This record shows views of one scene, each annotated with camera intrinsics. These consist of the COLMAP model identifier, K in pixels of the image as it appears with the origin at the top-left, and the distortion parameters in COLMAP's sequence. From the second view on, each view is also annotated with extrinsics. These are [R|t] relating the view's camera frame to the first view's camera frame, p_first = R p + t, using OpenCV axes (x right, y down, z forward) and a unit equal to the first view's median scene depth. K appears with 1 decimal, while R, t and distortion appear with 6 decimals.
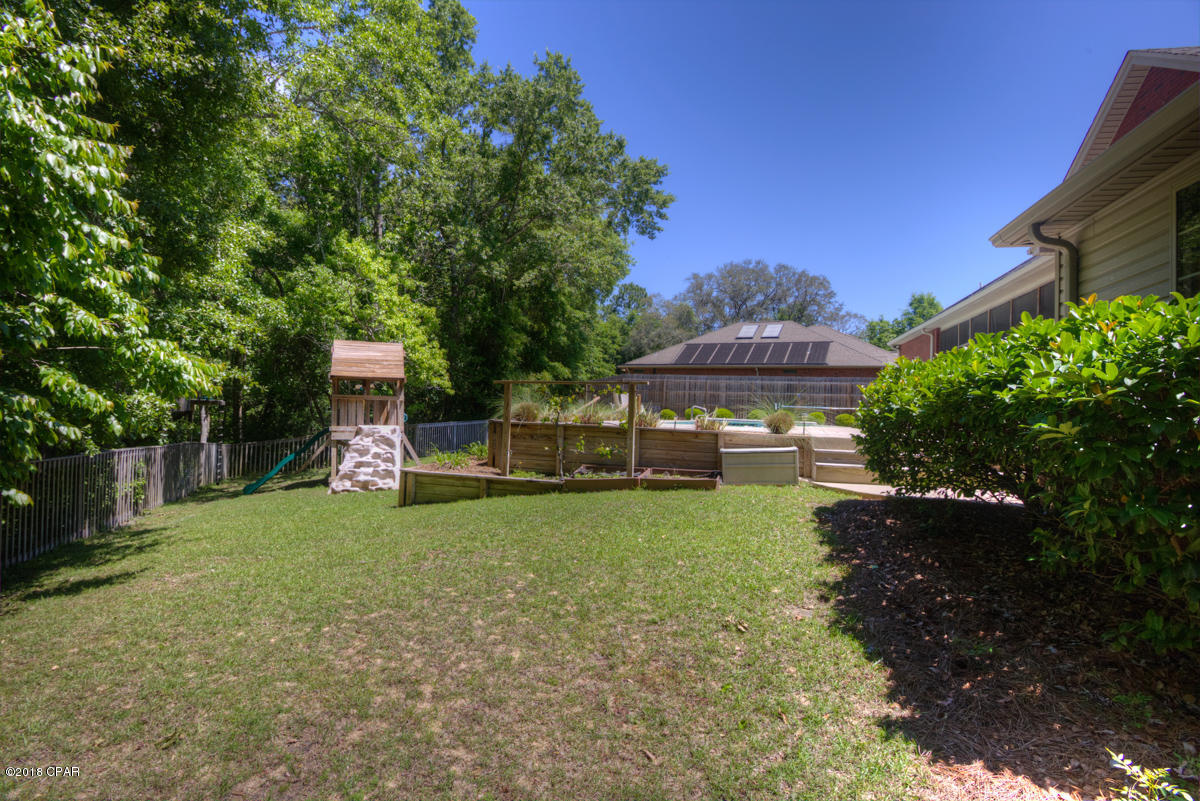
lens RADIAL K [[583.7, 0, 599.1], [0, 583.7, 397.4], [0, 0, 1]] dist [-0.017281, -0.000190]
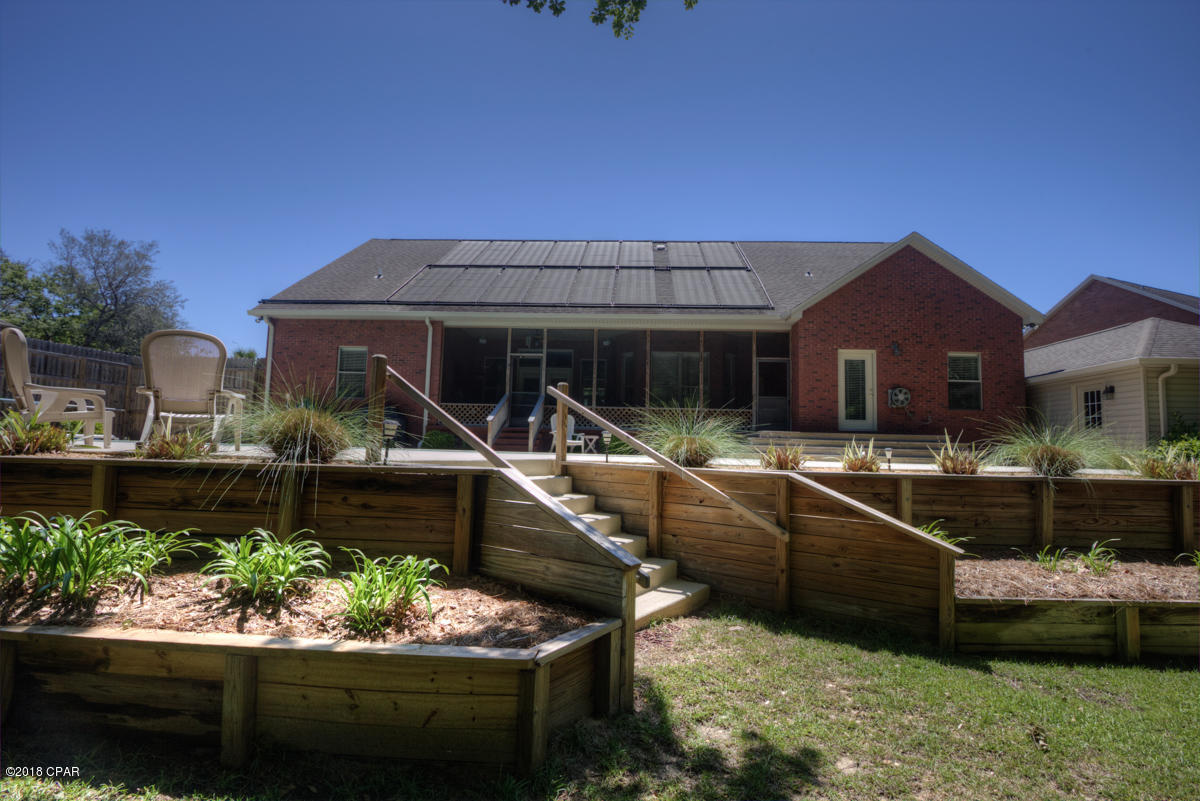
lens RADIAL K [[583.7, 0, 601.1], [0, 583.7, 405.1], [0, 0, 1]] dist [-0.017281, -0.000190]
pose [[-0.188558, 0.038062, 0.981324, -0.280197], [-0.061152, 0.996855, -0.050414, 0.026593], [-0.980156, -0.069515, -0.185638, 1.070115]]
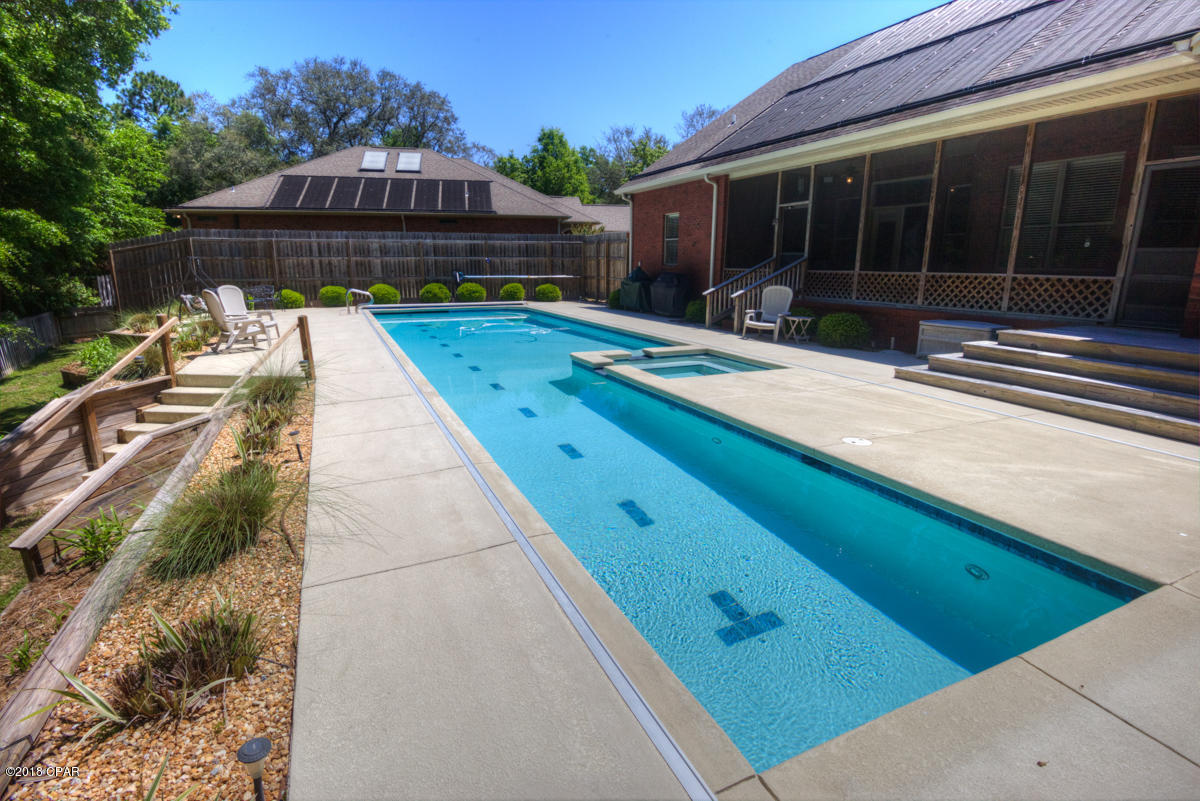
lens RADIAL K [[583.7, 0, 595.1], [0, 583.7, 399.2], [0, 0, 1]] dist [-0.017281, -0.000190]
pose [[0.782804, -0.177089, 0.596538, -0.023484], [0.009657, 0.961993, 0.272905, -0.058085], [-0.622194, -0.207870, 0.754762, 0.579024]]
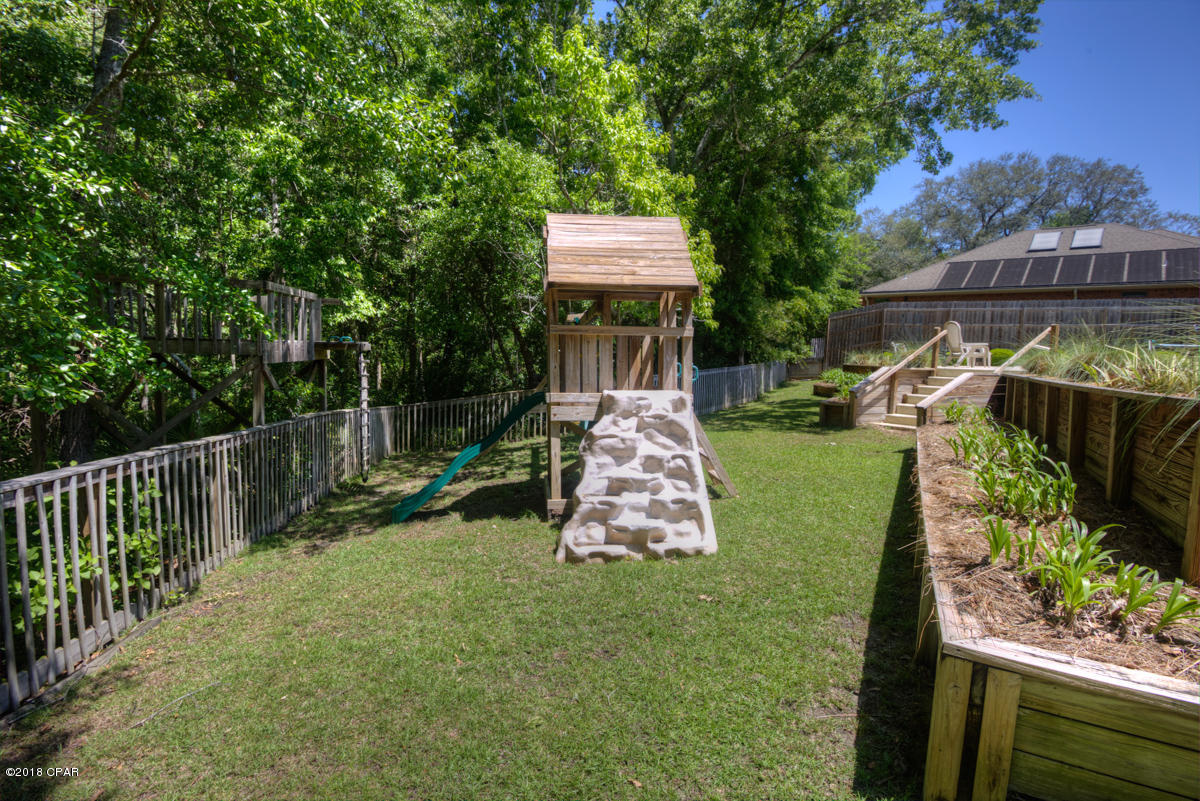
lens RADIAL K [[583.7, 0, 602.4], [0, 583.7, 401.9], [0, 0, 1]] dist [-0.017281, -0.000190]
pose [[0.964437, 0.015527, -0.263856, -0.200185], [0.012781, 0.994366, 0.105231, 0.005277], [0.264003, -0.104861, 0.958805, 0.379080]]
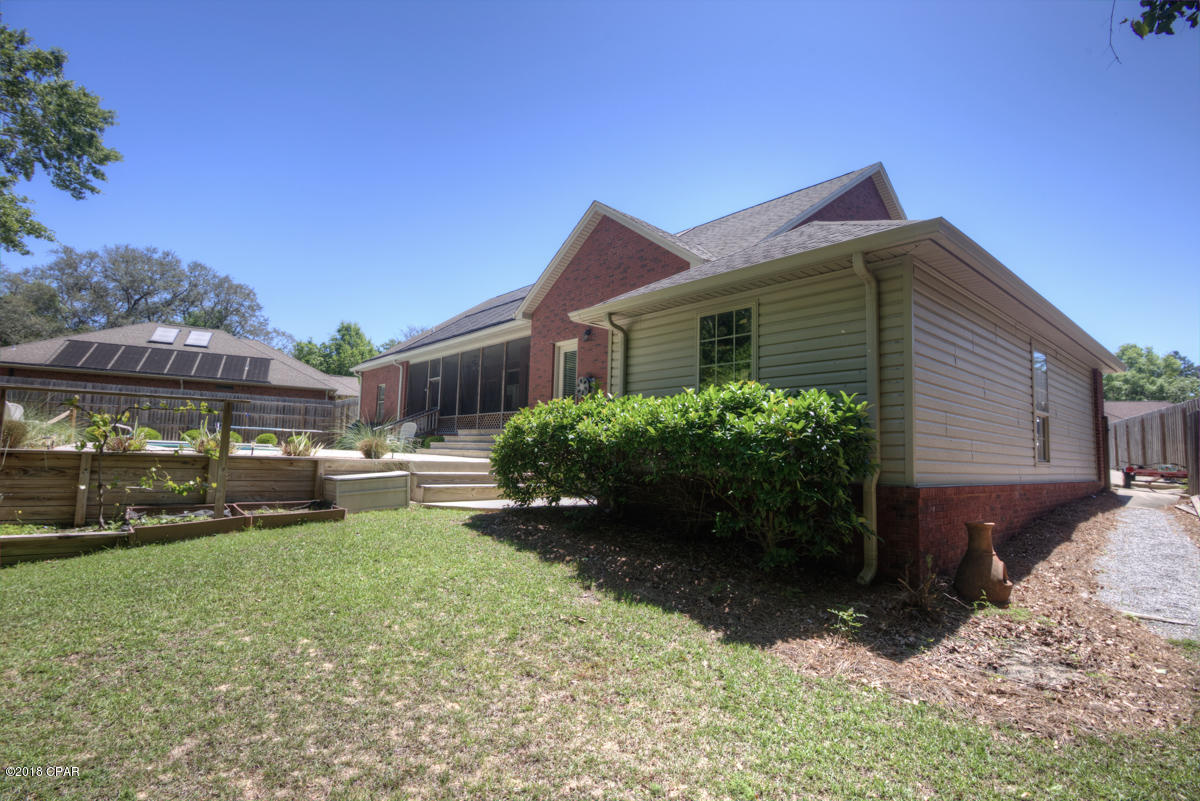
lens RADIAL K [[583.7, 0, 595.0], [0, 583.7, 400.0], [0, 0, 1]] dist [-0.017281, -0.000190]
pose [[0.576132, 0.056670, 0.815390, -0.147246], [-0.031242, 0.998391, -0.047313, -0.001691], [-0.816760, 0.001784, 0.576975, 0.051627]]
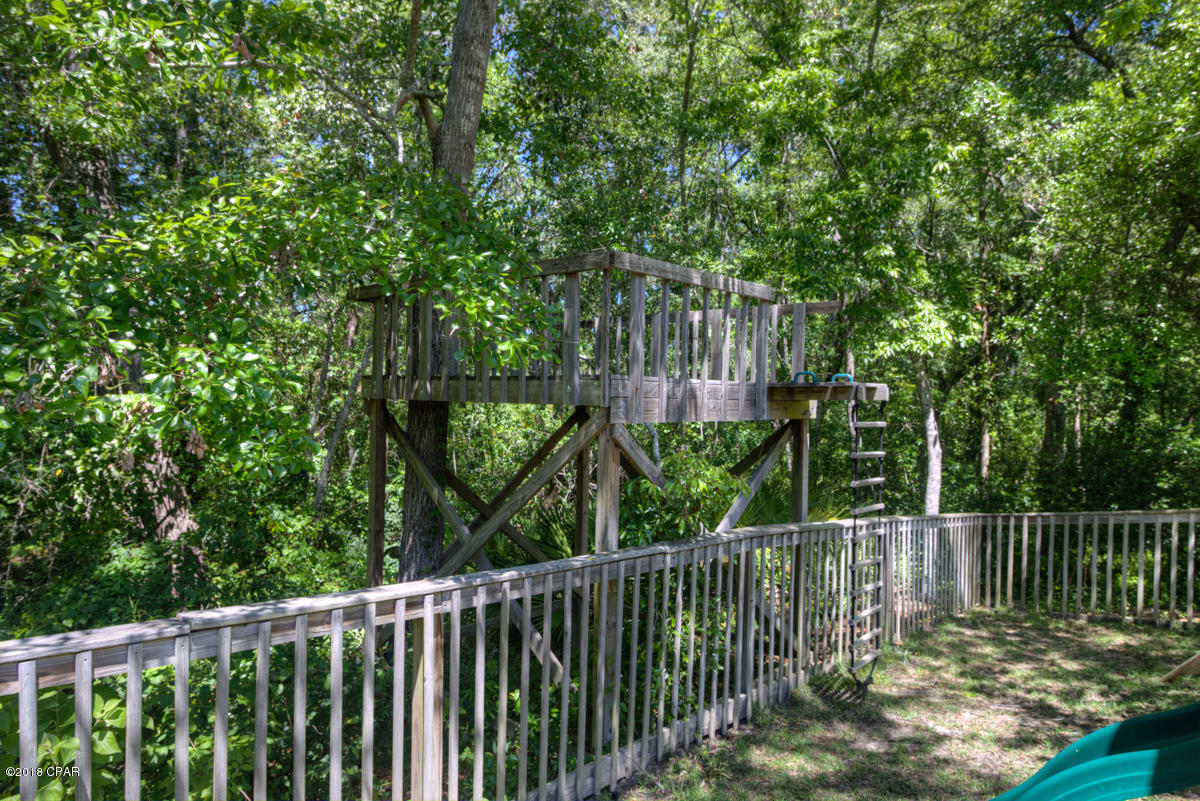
lens RADIAL K [[814.6, 0, 602.7], [0, 814.6, 399.2], [0, 0, 1]] dist [0.041116, 0.001440]
pose [[0.455517, -0.032251, -0.889642, -0.280620], [0.029031, 0.999350, -0.021364, 0.014657], [0.889753, -0.016095, 0.456158, 0.551109]]
